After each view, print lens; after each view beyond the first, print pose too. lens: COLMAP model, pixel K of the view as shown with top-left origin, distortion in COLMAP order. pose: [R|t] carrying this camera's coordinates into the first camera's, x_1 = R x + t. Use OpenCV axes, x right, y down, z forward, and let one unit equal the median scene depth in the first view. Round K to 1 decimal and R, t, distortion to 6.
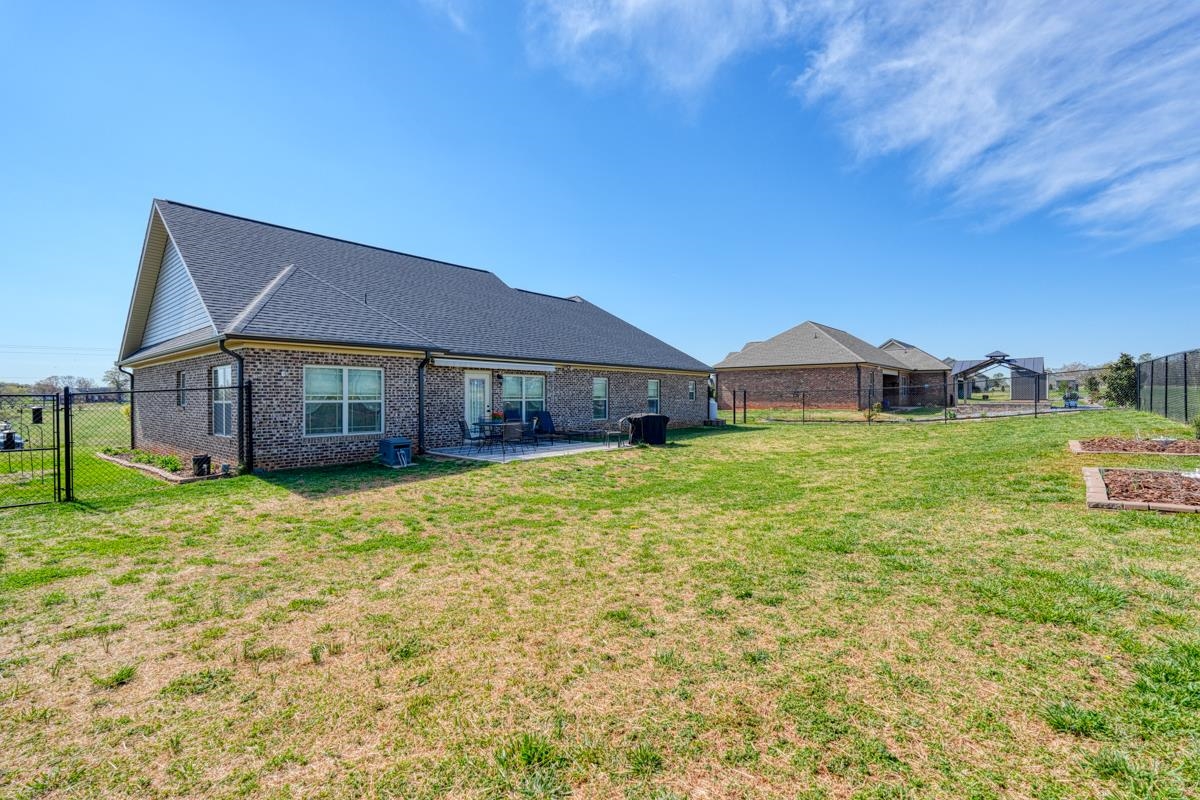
lens RADIAL K [[526.4, 0, 600.1], [0, 526.4, 401.8], [0, 0, 1]] dist [0.005670, -0.000596]
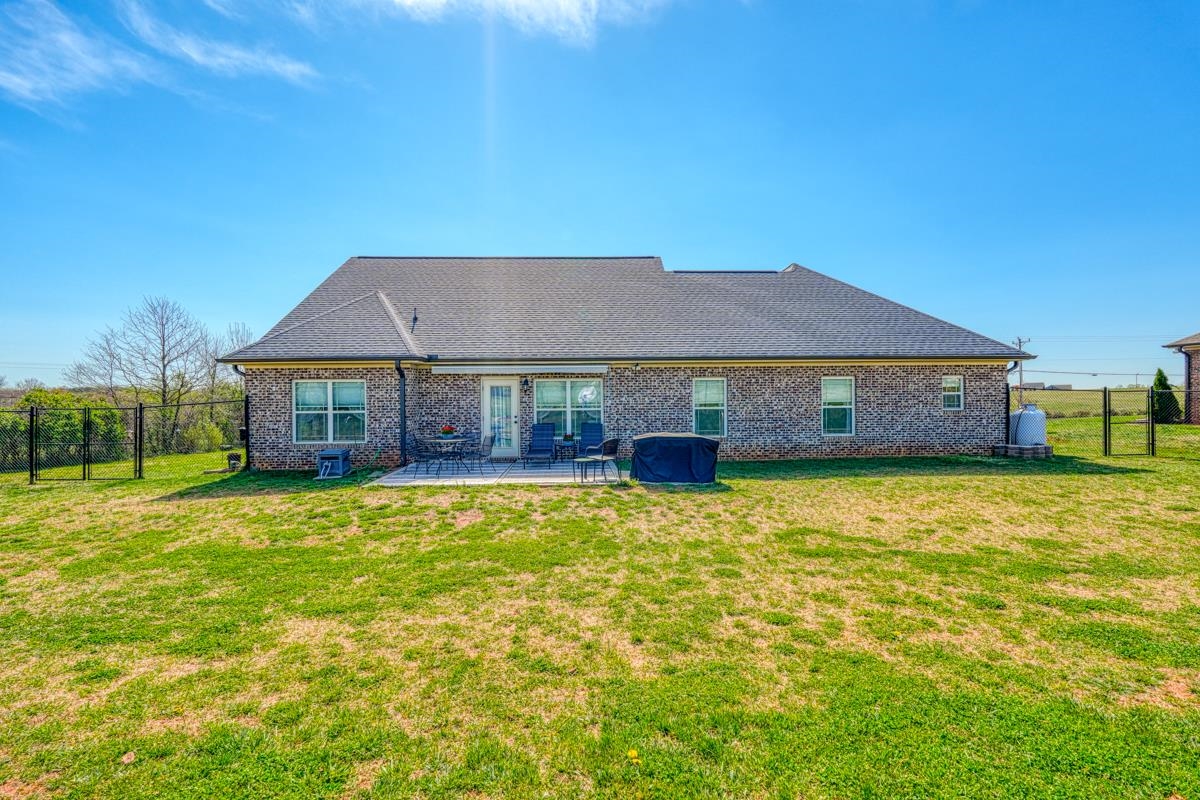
lens RADIAL K [[526.4, 0, 600.0], [0, 526.4, 401.6], [0, 0, 1]] dist [0.005670, -0.000596]
pose [[0.664978, -0.003898, -0.746853, 0.608025], [-0.000066, 0.999986, -0.005278, -0.014333], [0.746863, 0.003559, 0.664968, 0.608324]]
